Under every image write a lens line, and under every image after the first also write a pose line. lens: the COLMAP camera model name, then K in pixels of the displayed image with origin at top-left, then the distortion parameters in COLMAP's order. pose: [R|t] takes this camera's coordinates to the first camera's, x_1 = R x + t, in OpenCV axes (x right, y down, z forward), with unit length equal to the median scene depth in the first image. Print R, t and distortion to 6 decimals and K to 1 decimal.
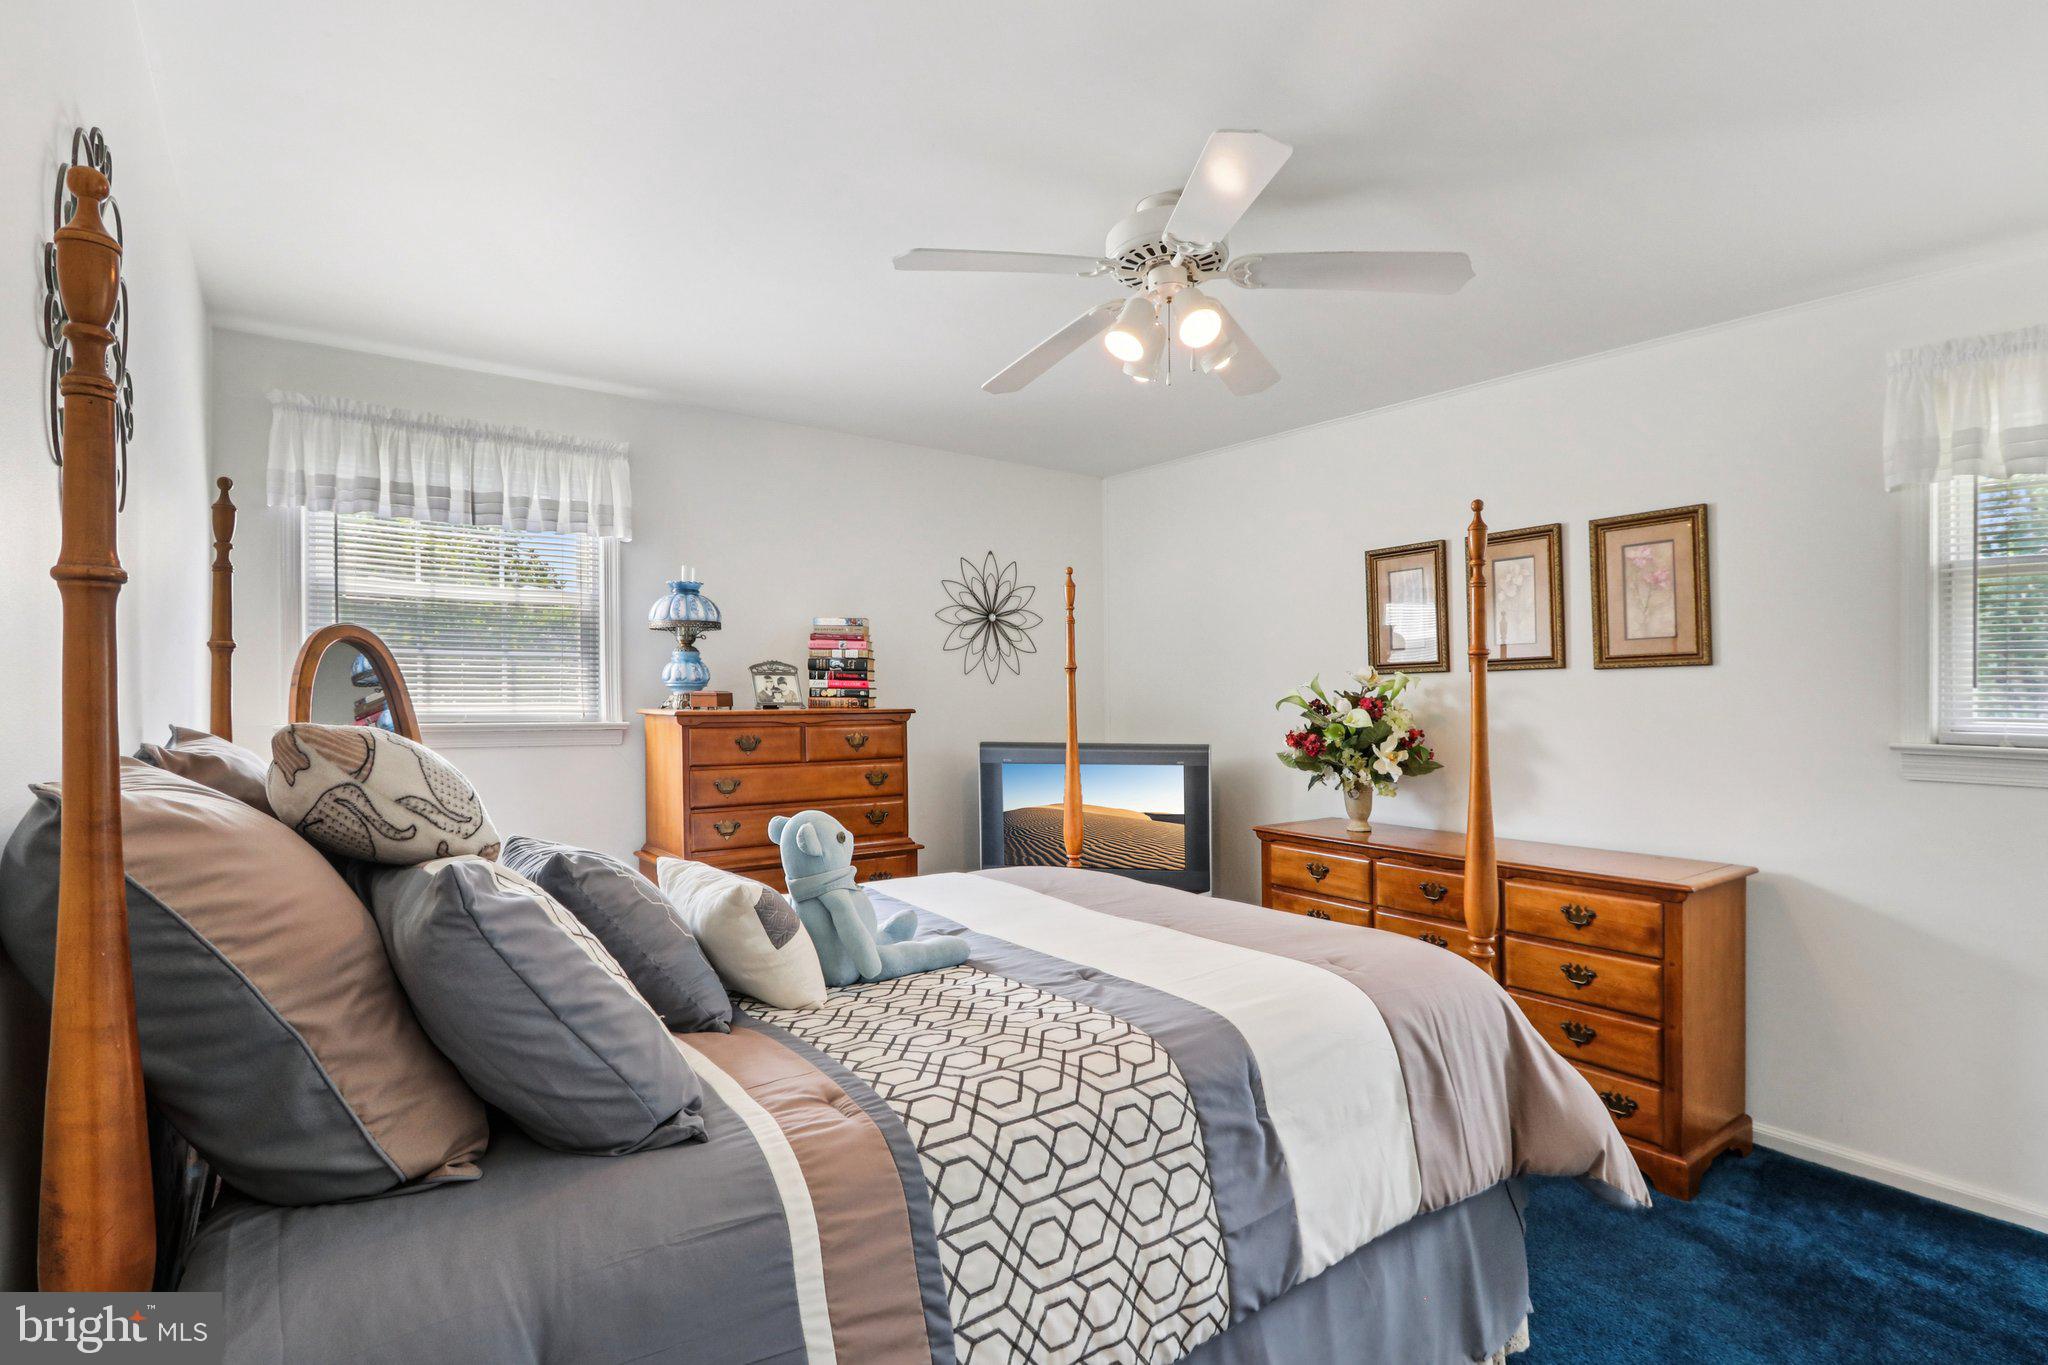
lens RADIAL K [[983.1, 0, 997.5], [0, 983.1, 682.4], [0, 0, 1]] dist [-0.021499, 0.000671]
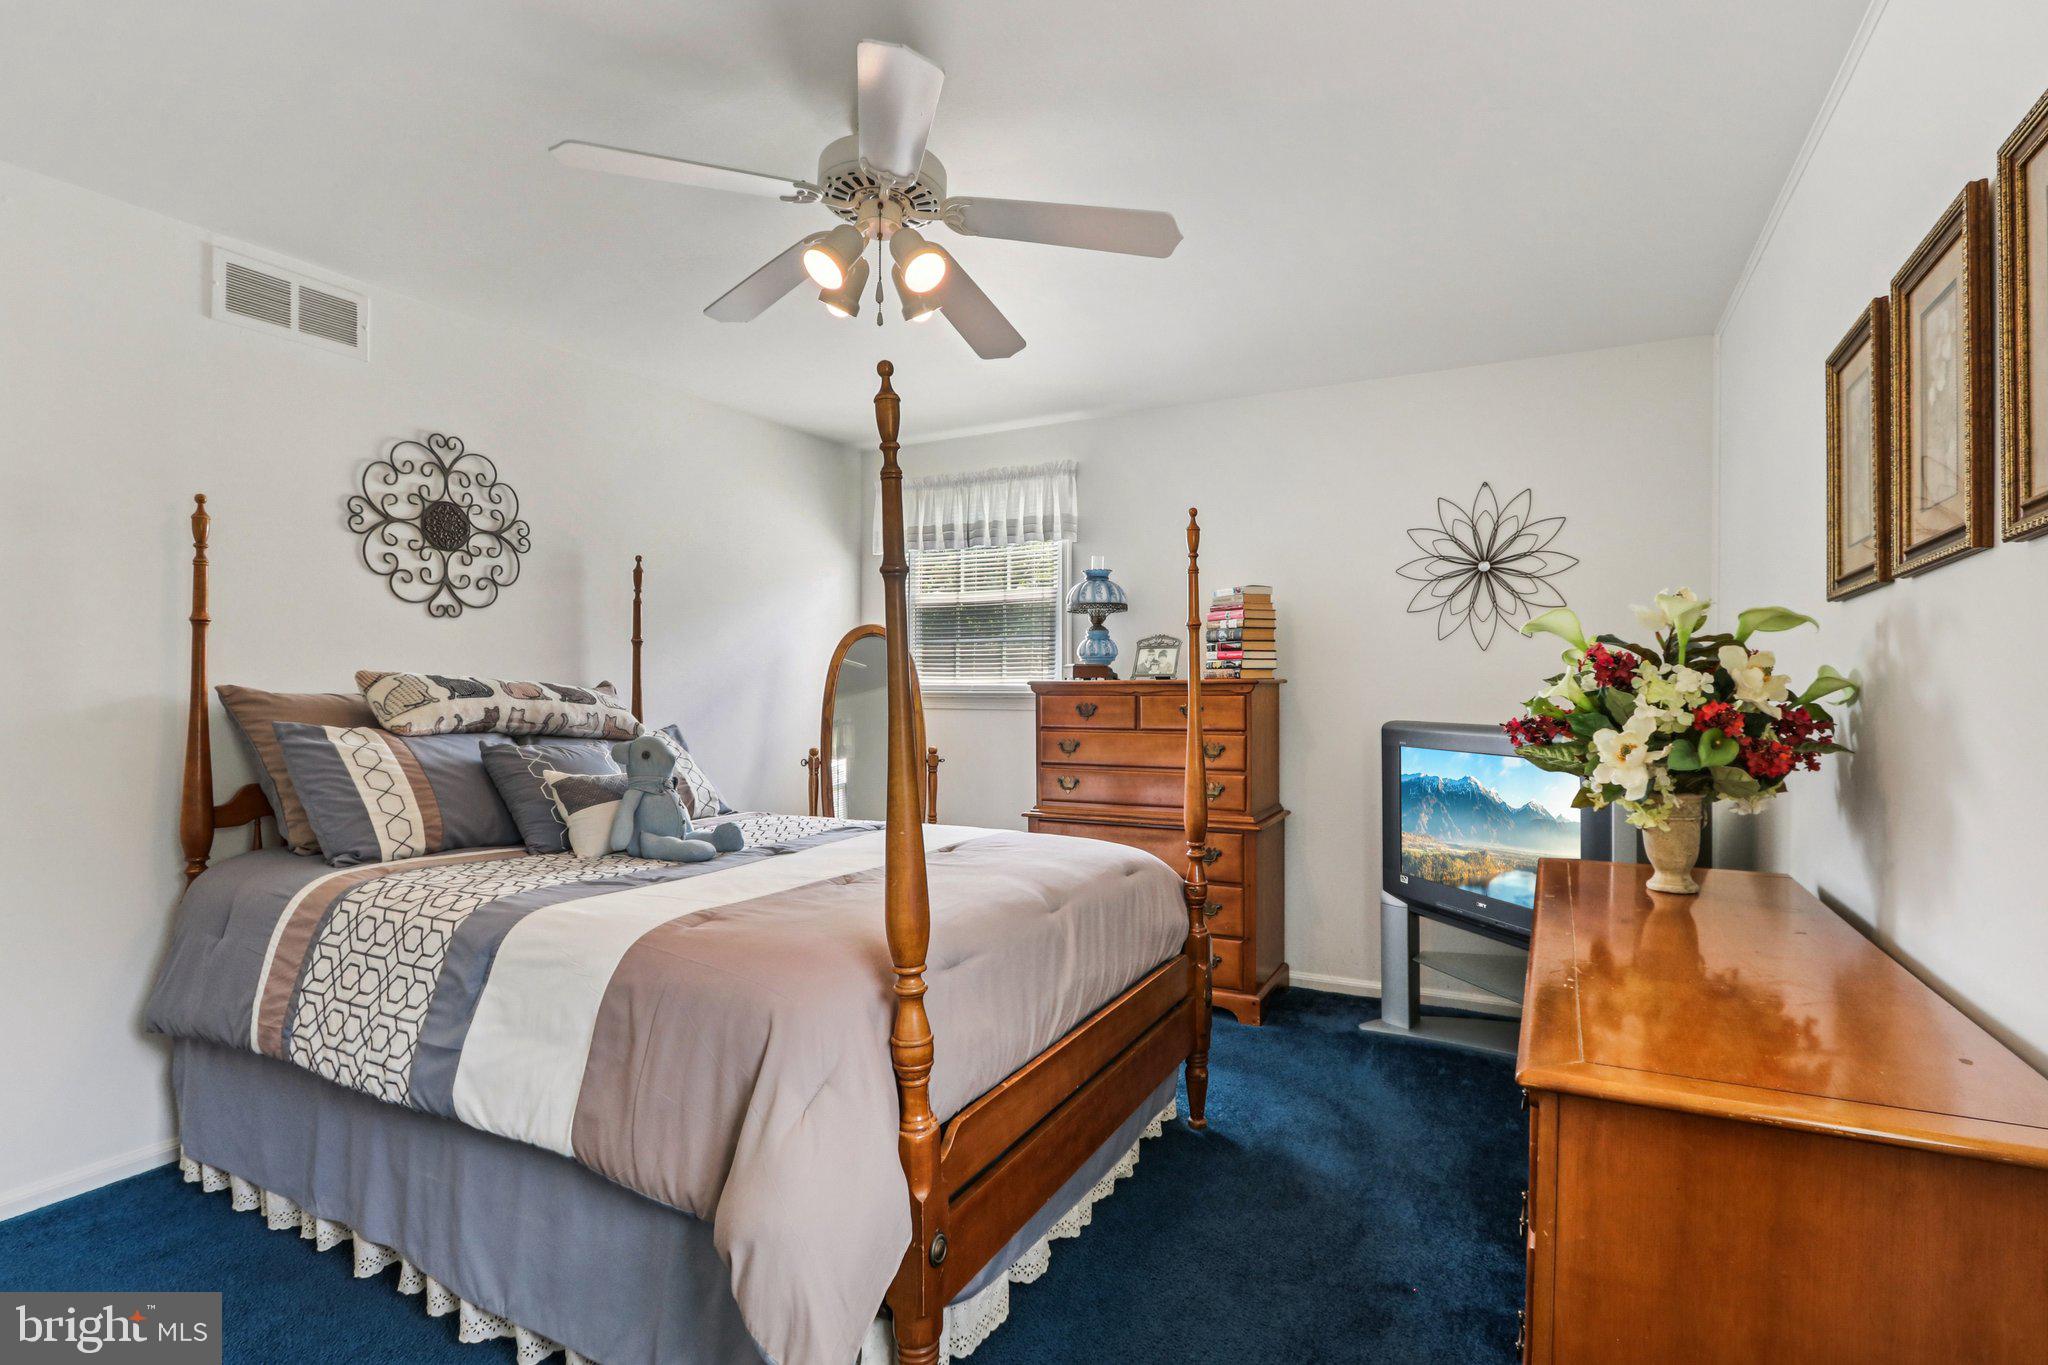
lens RADIAL K [[978.6, 0, 1079.4], [0, 978.6, 688.3], [0, 0, 1]] dist [-0.026788, 0.000047]
pose [[0.463777, -0.003366, -0.885946, 1.289396], [0.013181, 0.999908, 0.003101, 0.060298], [0.885854, -0.013116, 0.463778, 0.839748]]
